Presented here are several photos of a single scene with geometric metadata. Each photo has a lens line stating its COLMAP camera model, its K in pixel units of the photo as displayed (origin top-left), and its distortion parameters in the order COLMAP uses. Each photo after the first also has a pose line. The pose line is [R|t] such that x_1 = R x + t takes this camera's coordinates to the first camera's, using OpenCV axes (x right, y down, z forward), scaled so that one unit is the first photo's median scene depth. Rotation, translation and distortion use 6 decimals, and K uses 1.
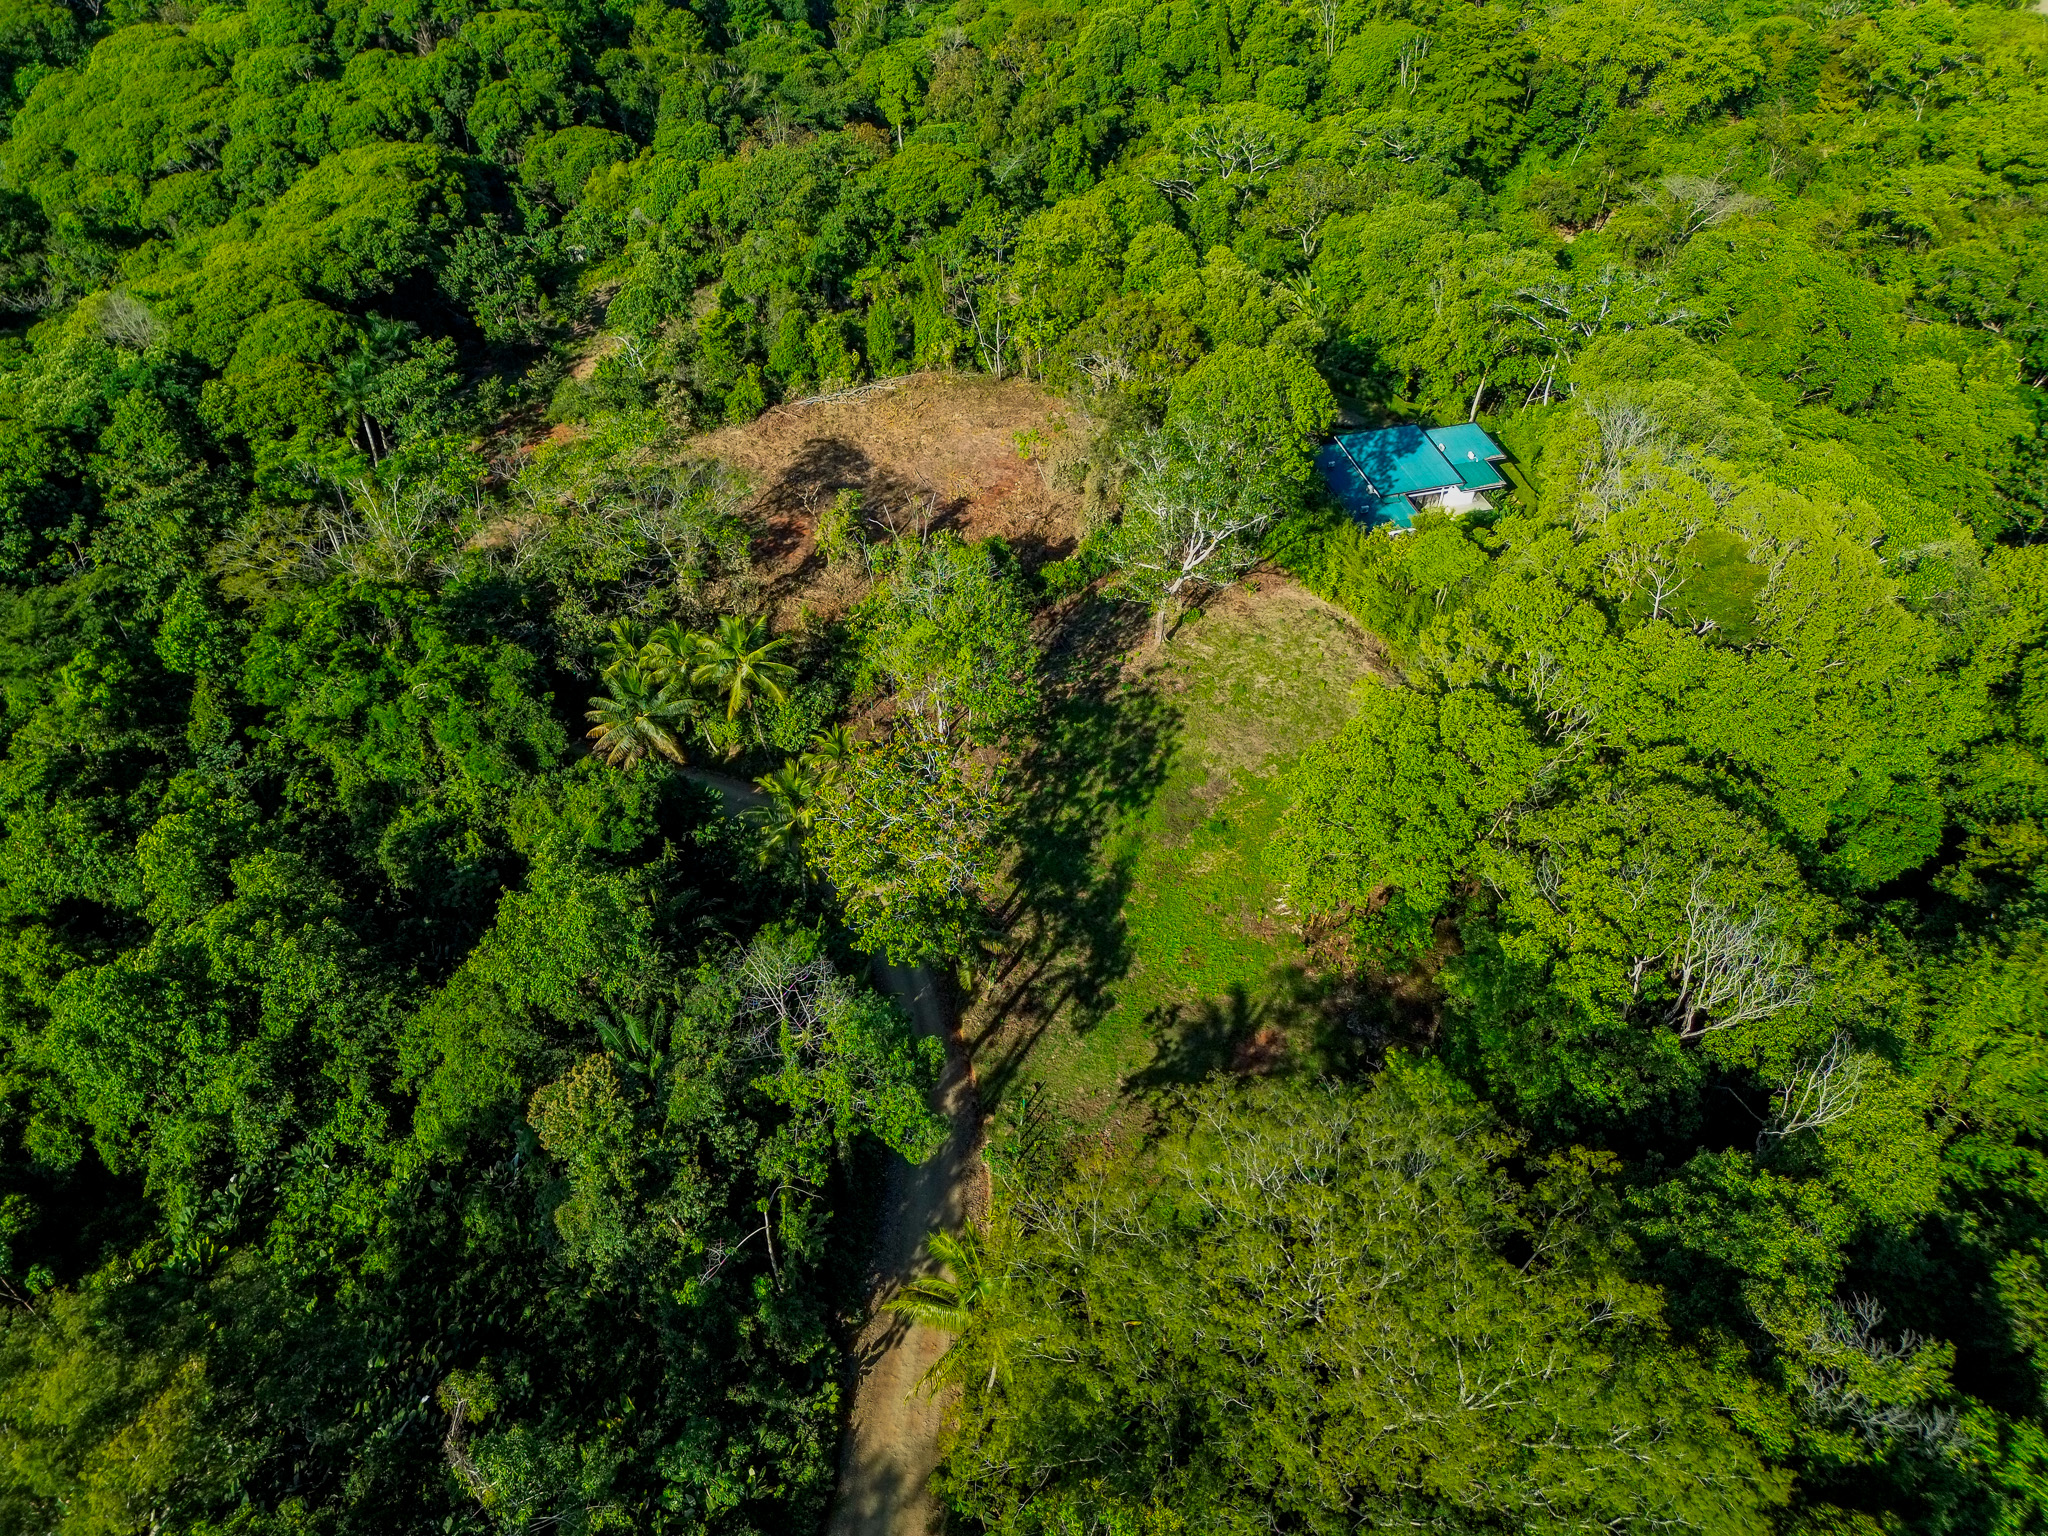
lens RADIAL K [[1440.8, 0, 1020.1], [0, 1440.8, 781.7], [0, 0, 1]] dist [0.063868, -0.063649]
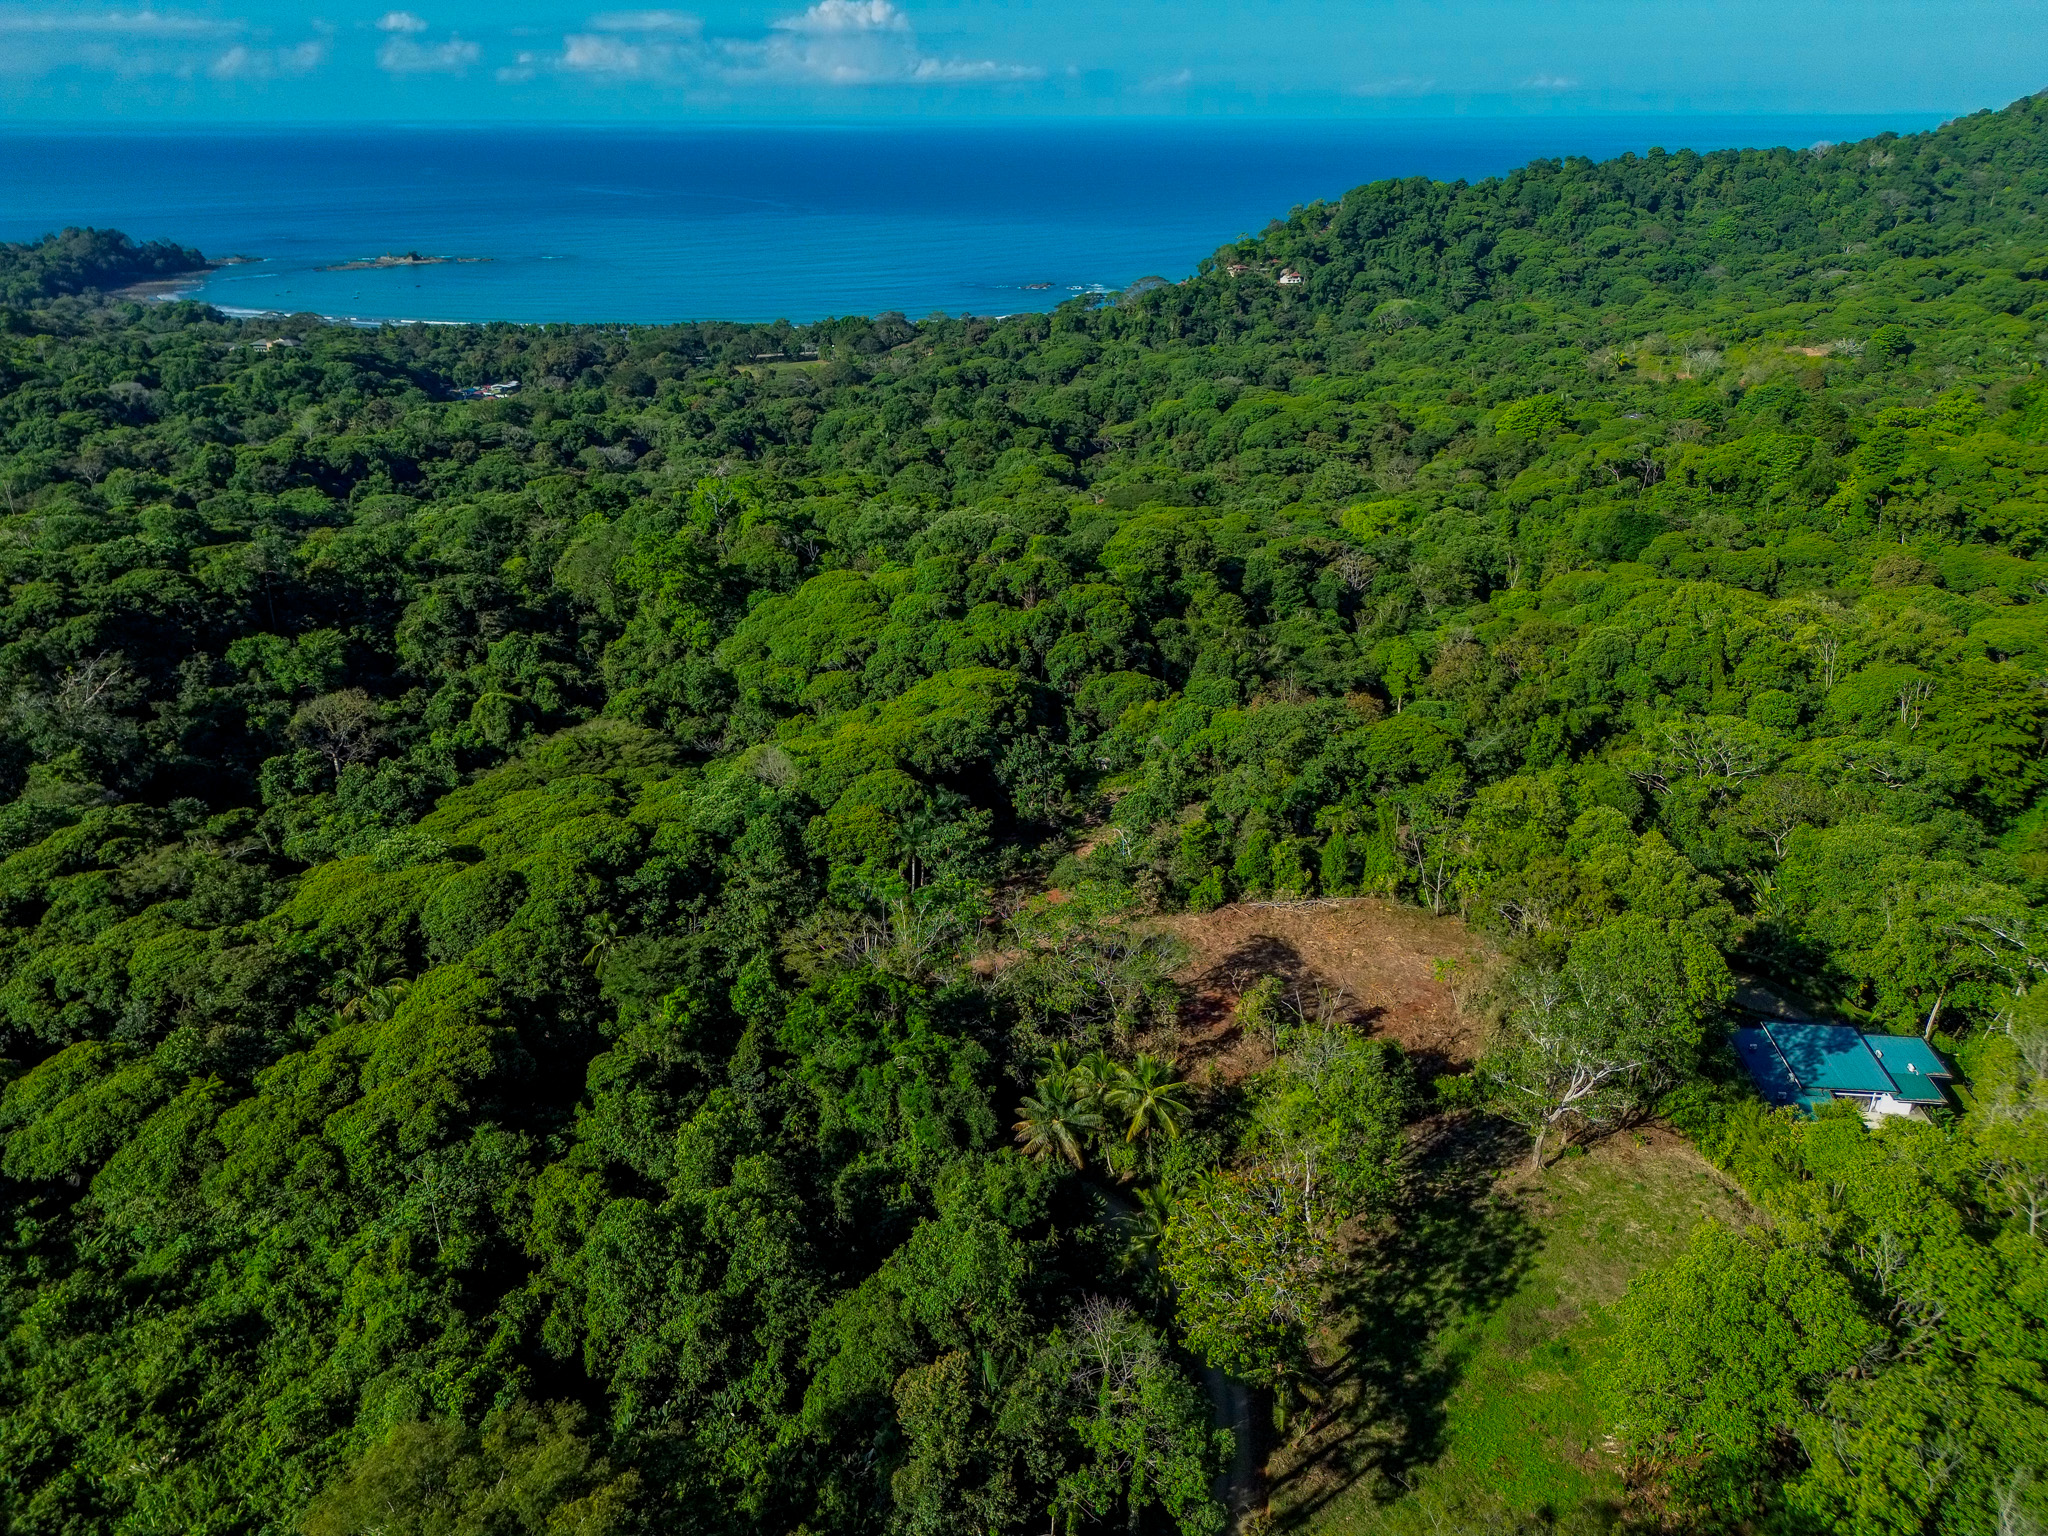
lens RADIAL K [[1440.8, 0, 1015.2], [0, 1440.8, 768.8], [0, 0, 1]] dist [0.063868, -0.063649]
pose [[0.931641, 0.133077, -0.338135, 0.066292], [-0.243521, 0.919305, -0.309154, 0.060621], [0.269708, 0.370364, 0.888869, -0.169012]]
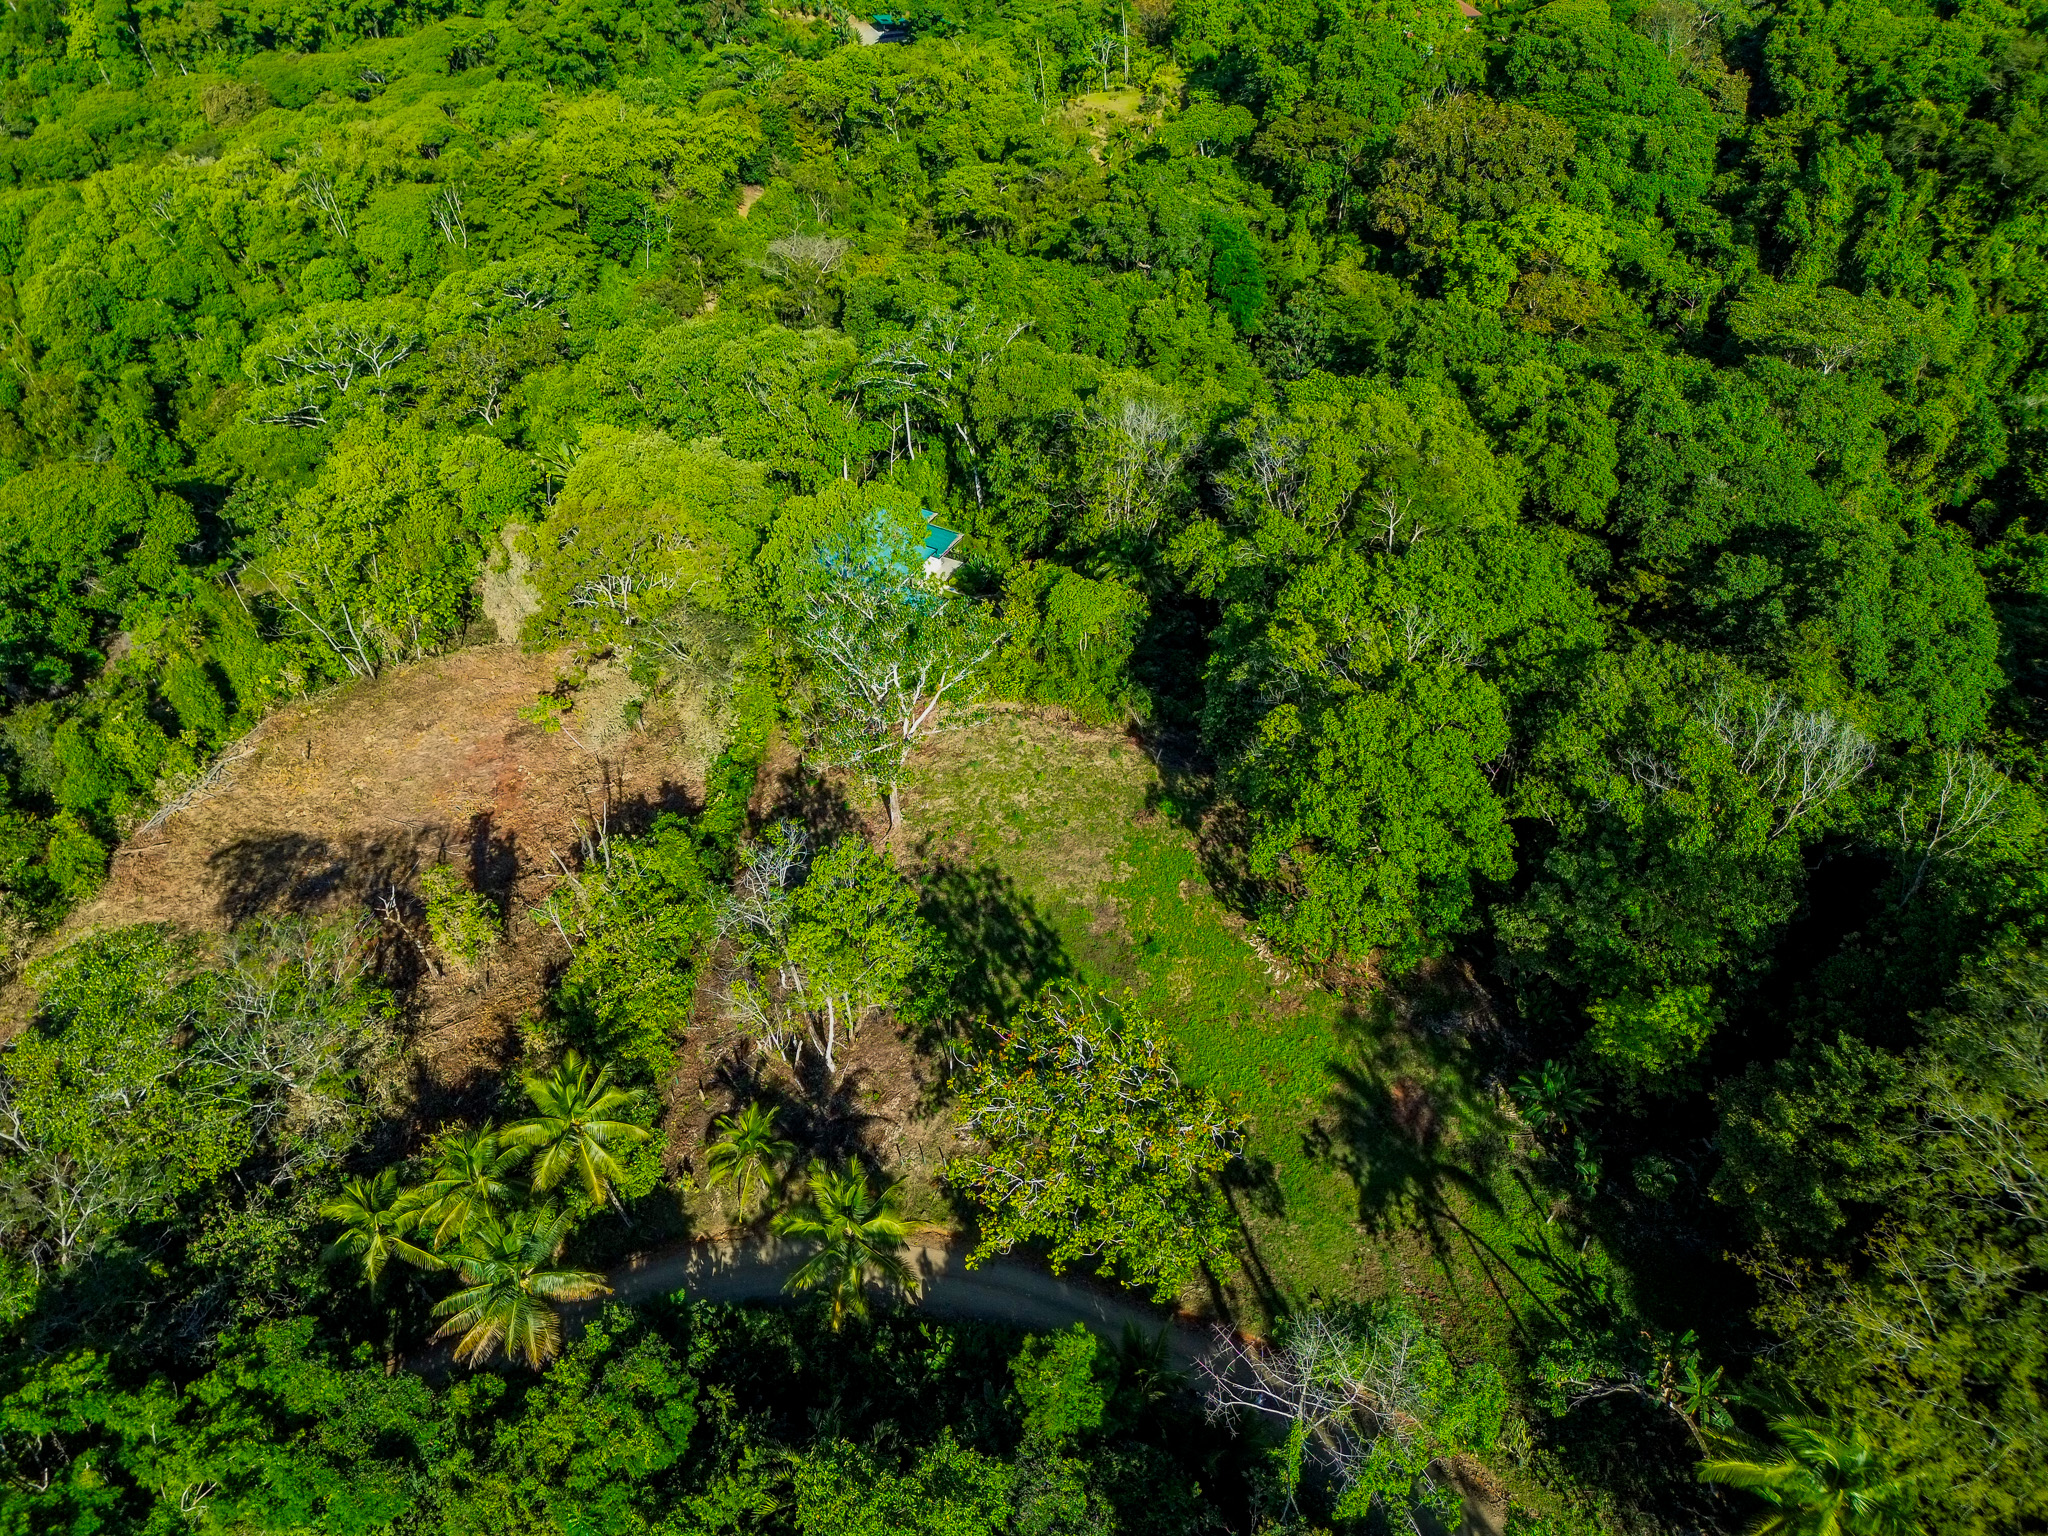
lens RADIAL K [[1440.8, 0, 1012.7], [0, 1440.8, 757.7], [0, 0, 1]] dist [0.063868, -0.063649]
pose [[0.692473, -0.484684, 0.534381, -0.321475], [0.529114, 0.844722, 0.080515, -0.169924], [-0.490428, 0.226994, 0.841400, 0.226478]]
